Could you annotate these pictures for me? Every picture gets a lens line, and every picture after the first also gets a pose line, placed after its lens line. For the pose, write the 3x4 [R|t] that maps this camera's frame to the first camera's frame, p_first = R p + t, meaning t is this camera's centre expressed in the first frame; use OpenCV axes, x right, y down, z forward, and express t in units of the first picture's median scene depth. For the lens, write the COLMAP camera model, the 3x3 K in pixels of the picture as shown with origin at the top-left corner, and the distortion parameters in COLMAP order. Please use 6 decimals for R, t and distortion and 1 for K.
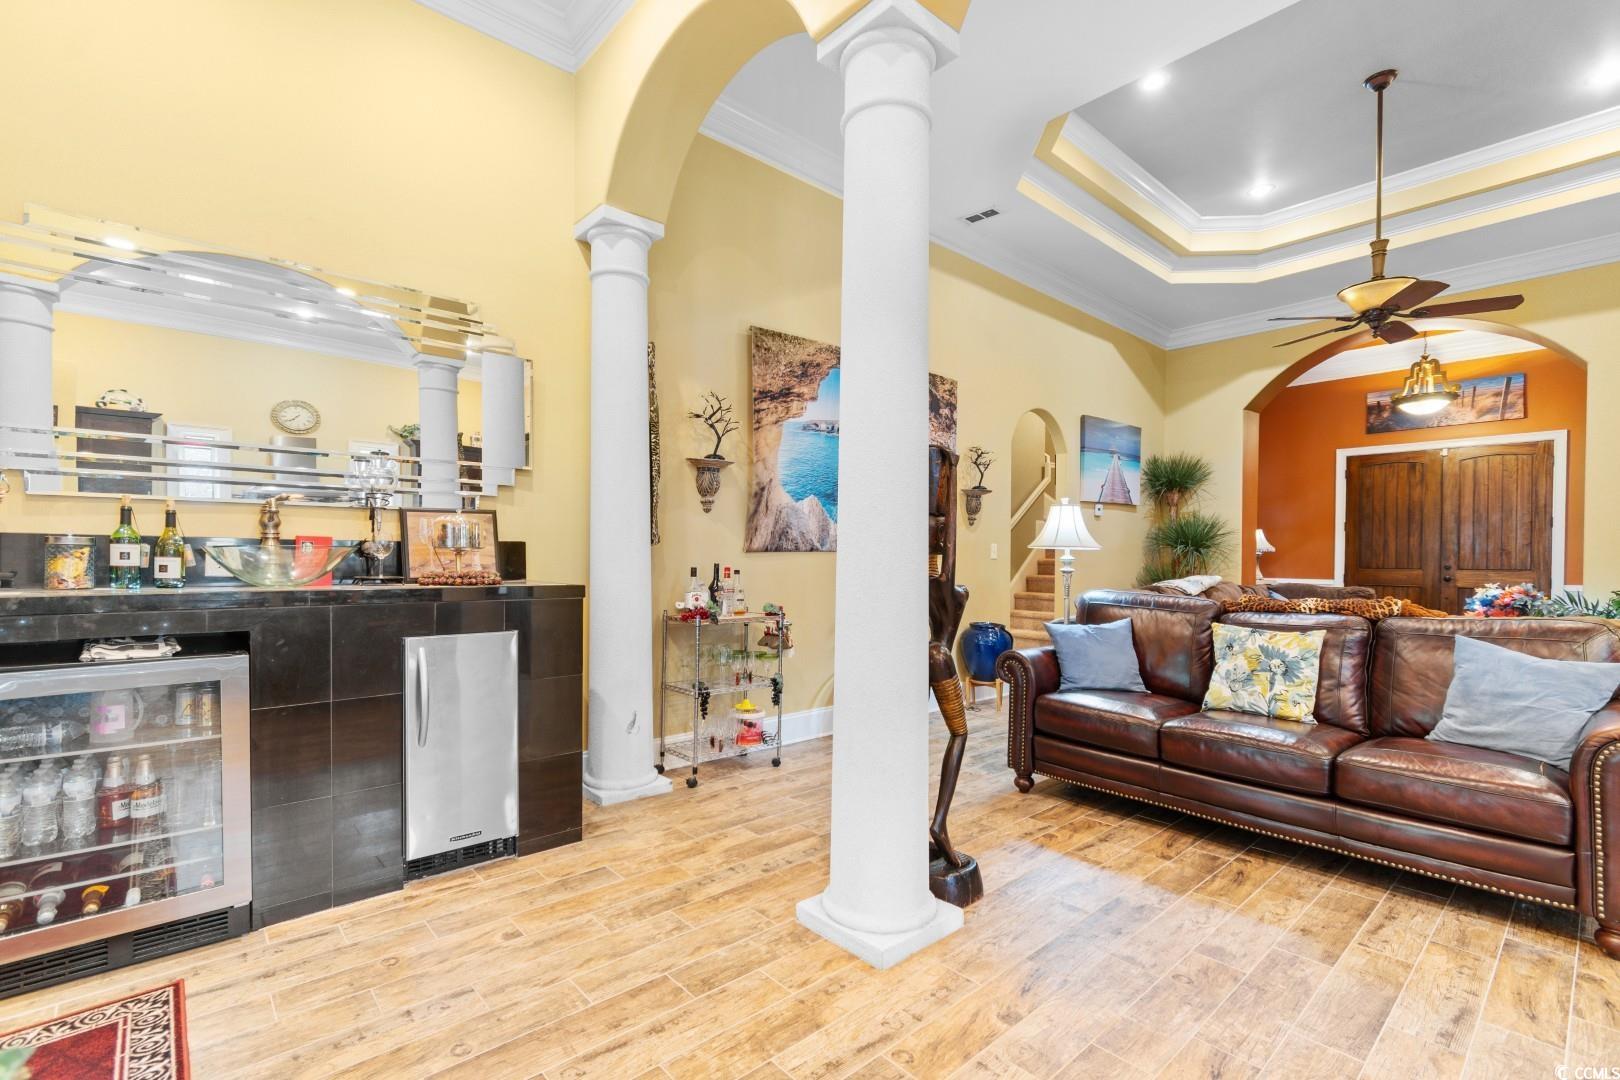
lens RADIAL K [[723.3, 0, 802.6], [0, 723.3, 561.7], [0, 0, 1]] dist [0.003835, 0.000415]
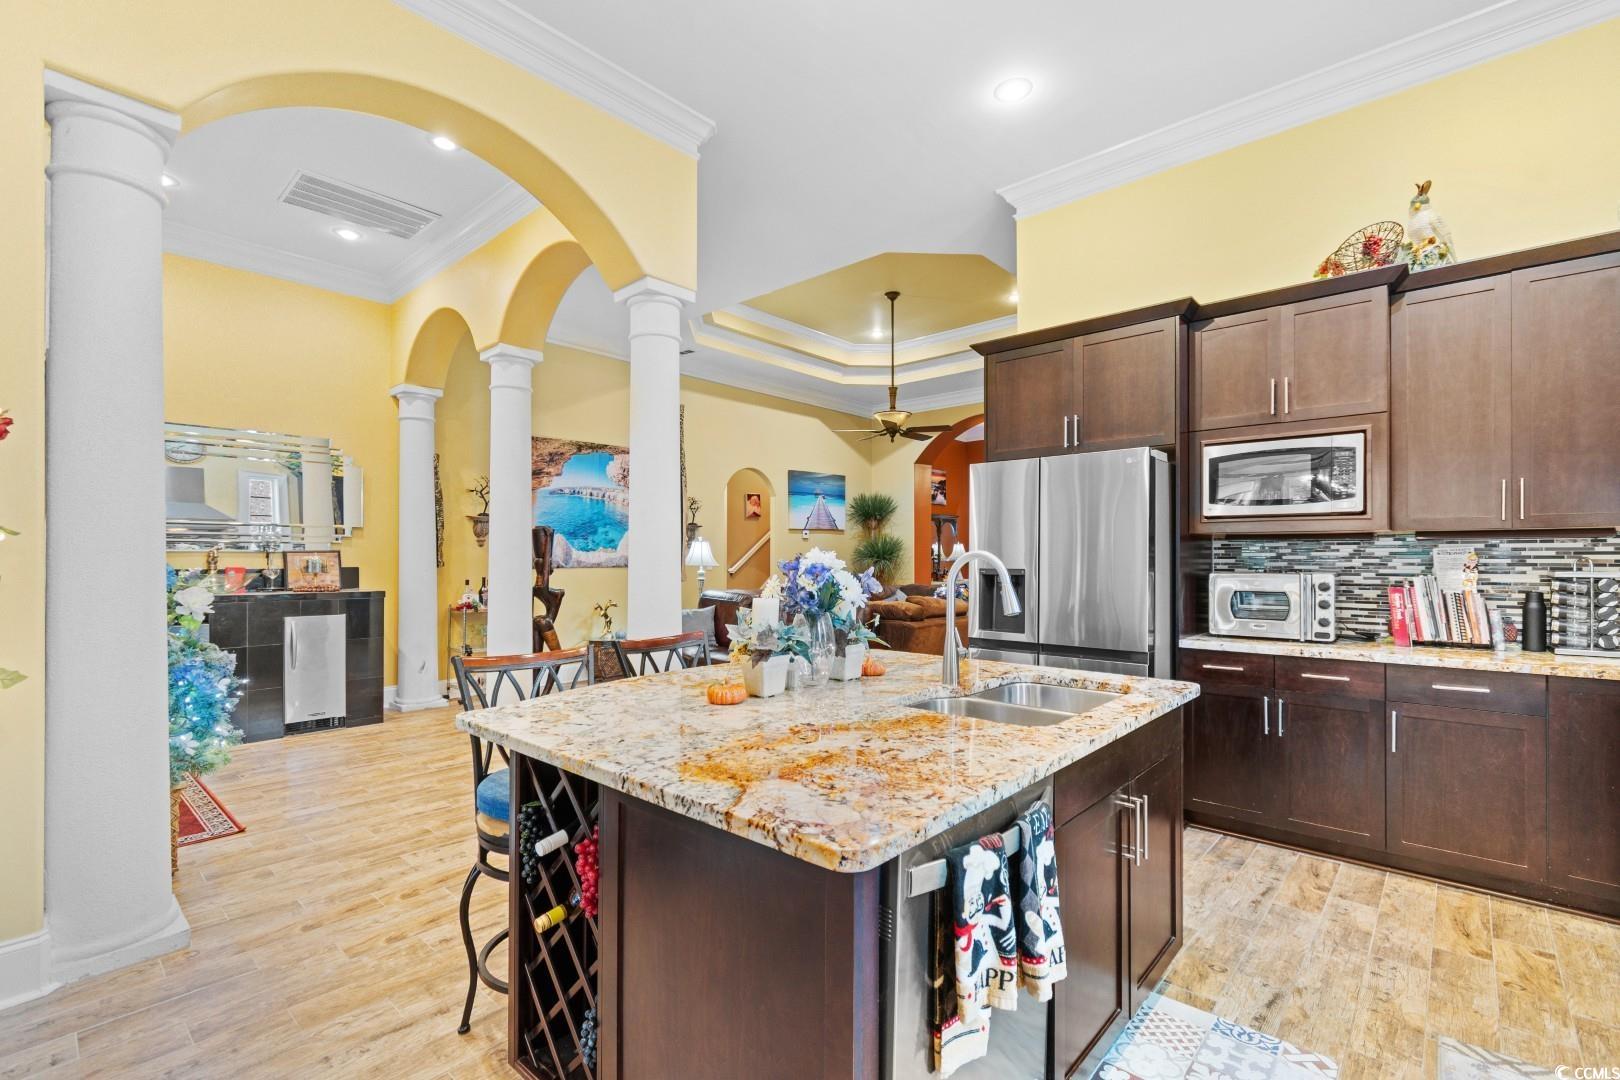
lens RADIAL K [[723.3, 0, 809.4], [0, 723.3, 551.0], [0, 0, 1]] dist [0.003835, 0.000415]
pose [[0.993525, -0.005604, 0.113479, 0.523754], [0.007581, 0.999827, -0.017001, -0.028345], [-0.113364, 0.017751, 0.993395, -0.913129]]
